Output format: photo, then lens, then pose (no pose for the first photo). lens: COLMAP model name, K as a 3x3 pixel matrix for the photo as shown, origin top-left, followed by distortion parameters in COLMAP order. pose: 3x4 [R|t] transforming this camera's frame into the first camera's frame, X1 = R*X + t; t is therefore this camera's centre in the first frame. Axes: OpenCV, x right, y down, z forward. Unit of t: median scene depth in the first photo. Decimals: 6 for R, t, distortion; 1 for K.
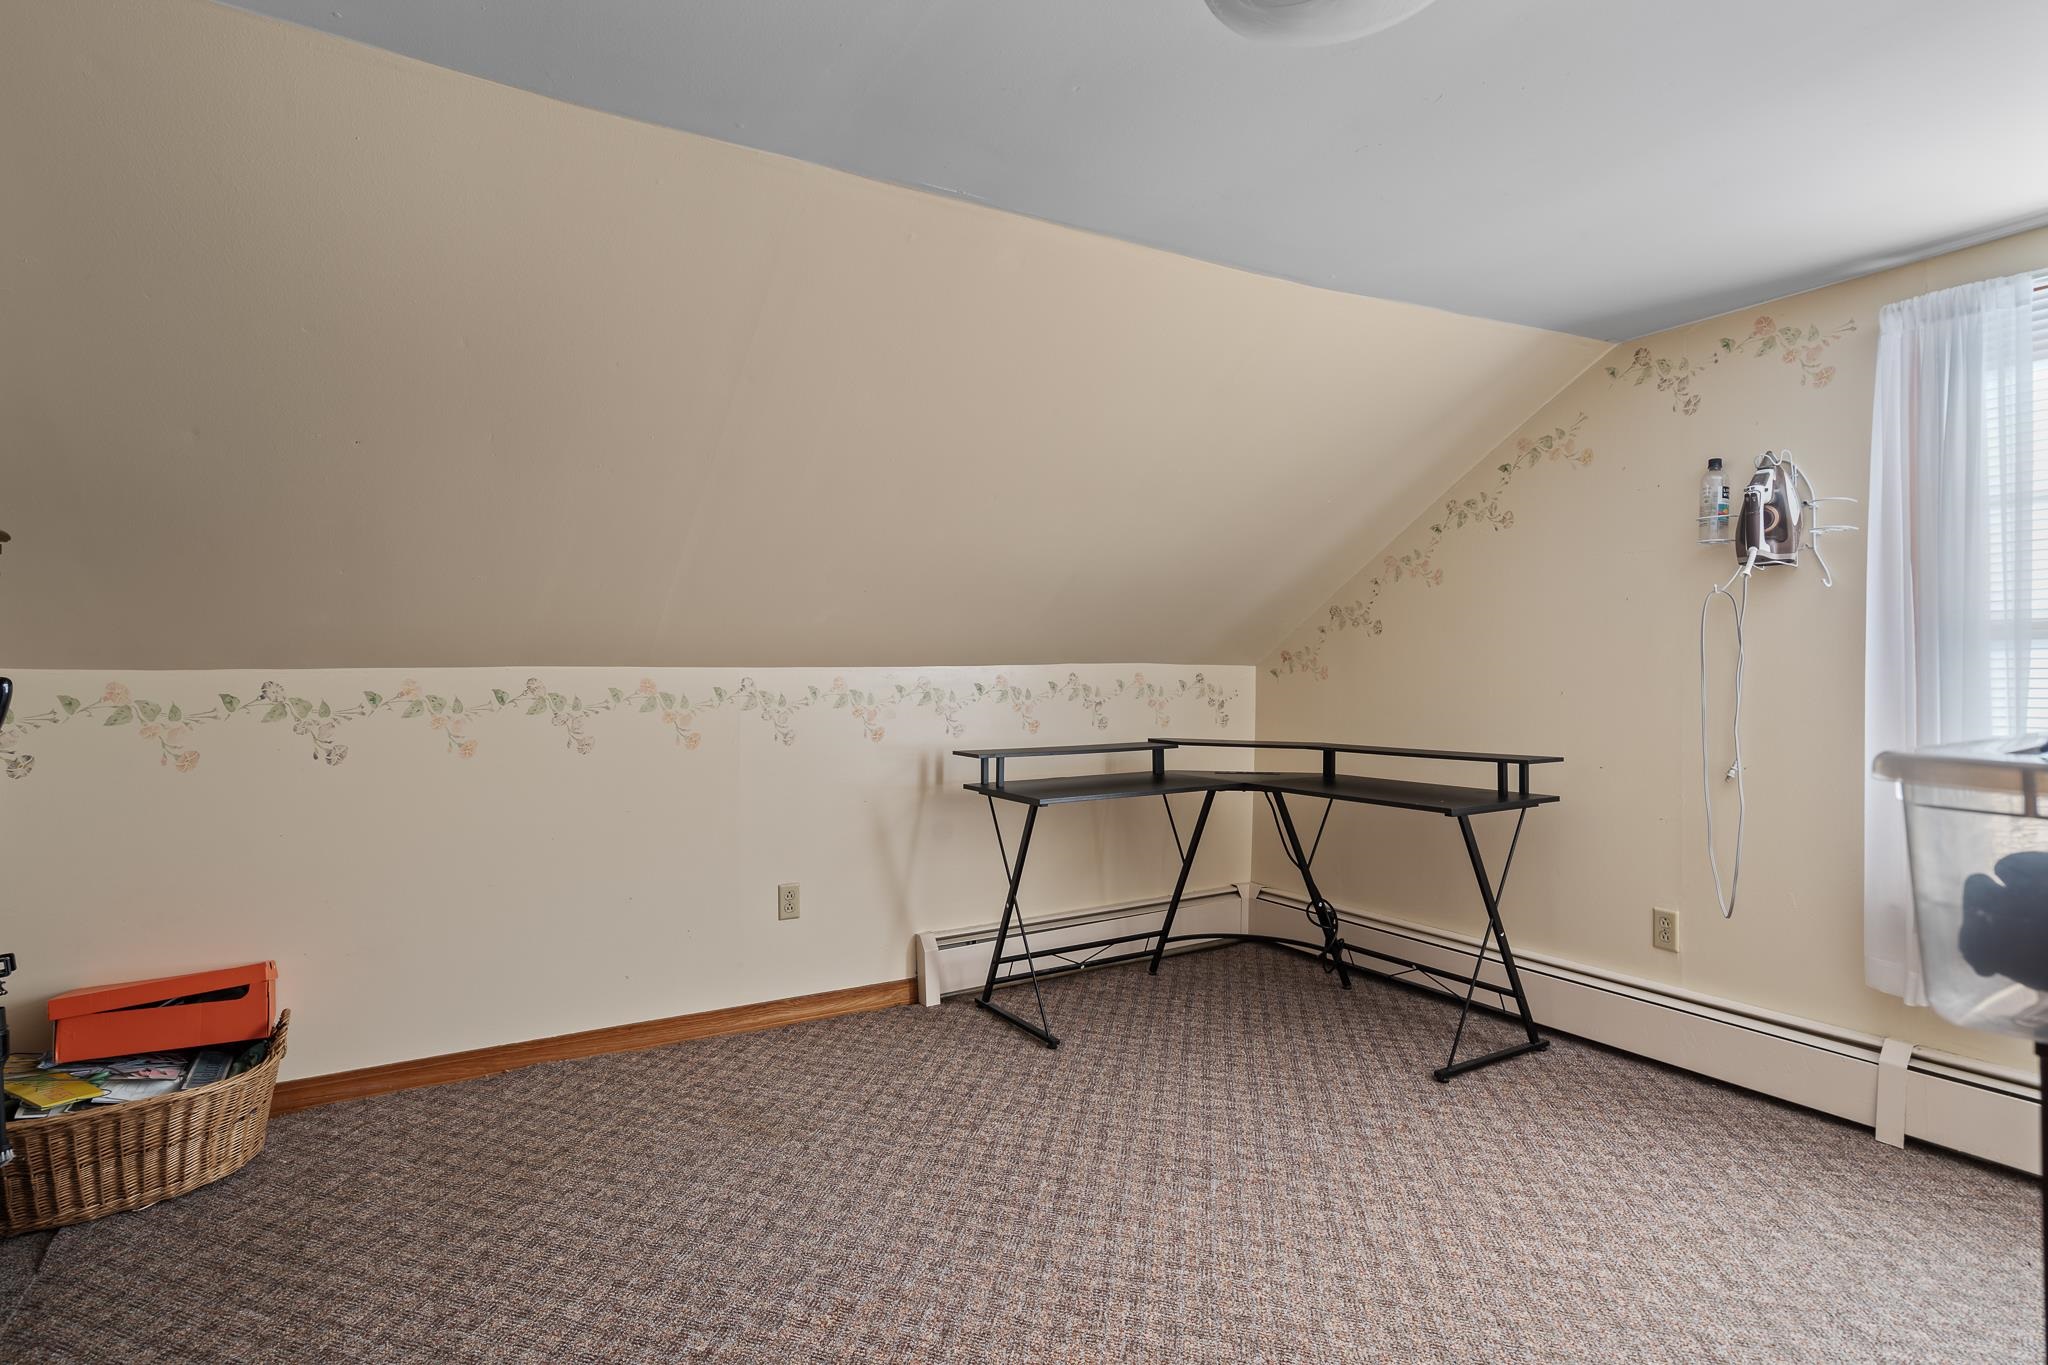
lens RADIAL K [[1043.0, 0, 1024.0], [0, 1043.0, 682.5], [0, 0, 1]] dist [-0.001313, 0.001501]
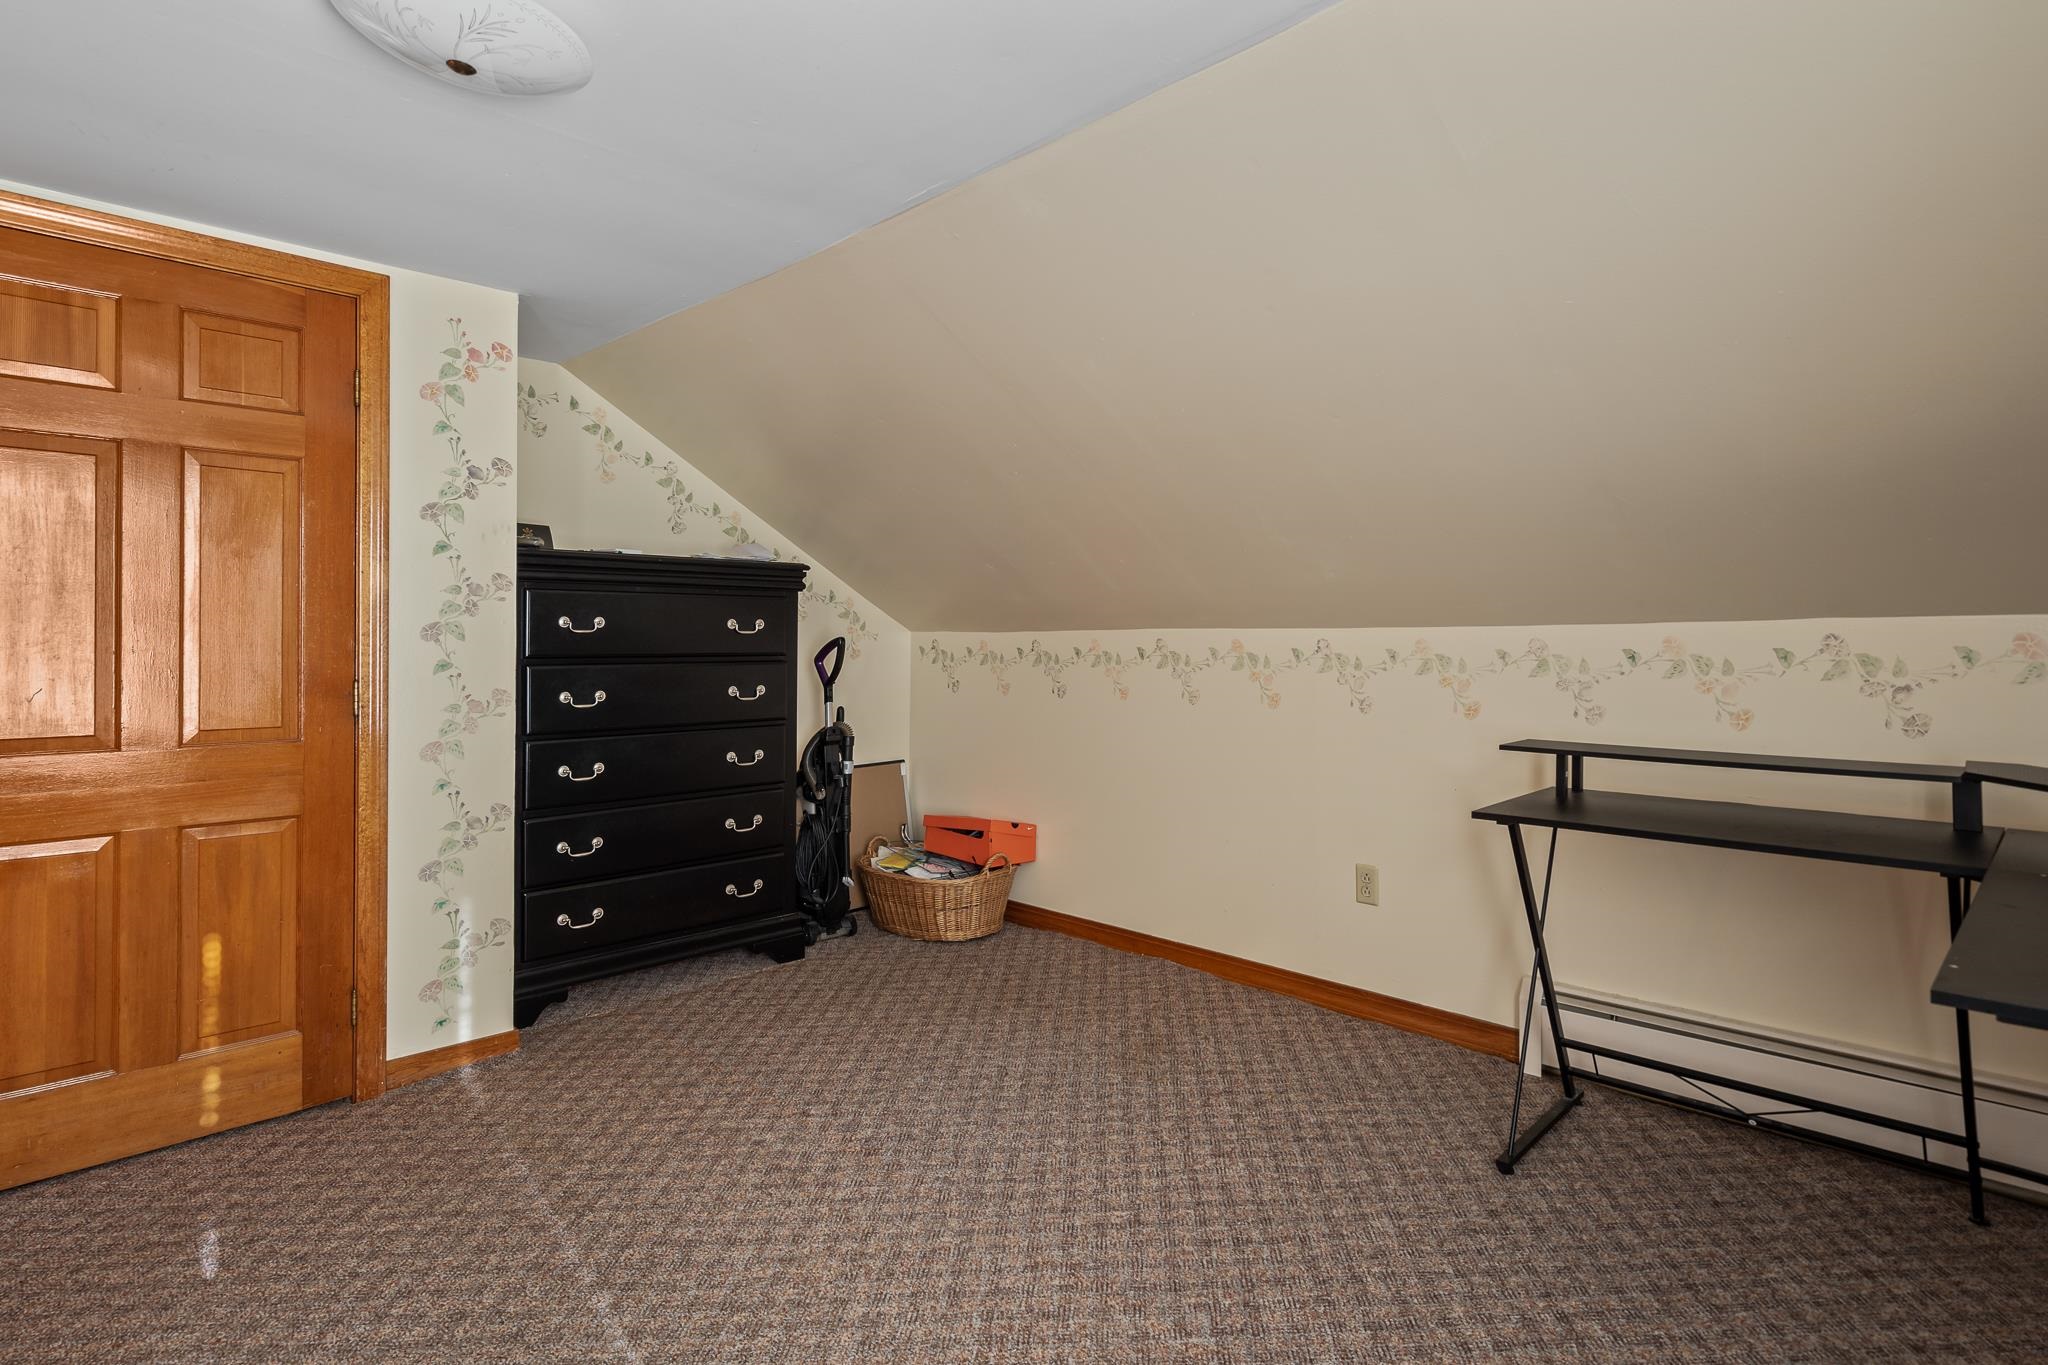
lens RADIAL K [[1052.6, 0, 1014.7], [0, 1052.6, 649.9], [0, 0, 1]] dist [0.000863, 0.001505]
pose [[0.237063, 0.016138, -0.971360, 0.662109], [-0.006121, 0.999867, 0.015117, -0.008149], [0.971475, 0.002362, 0.237130, 0.539100]]
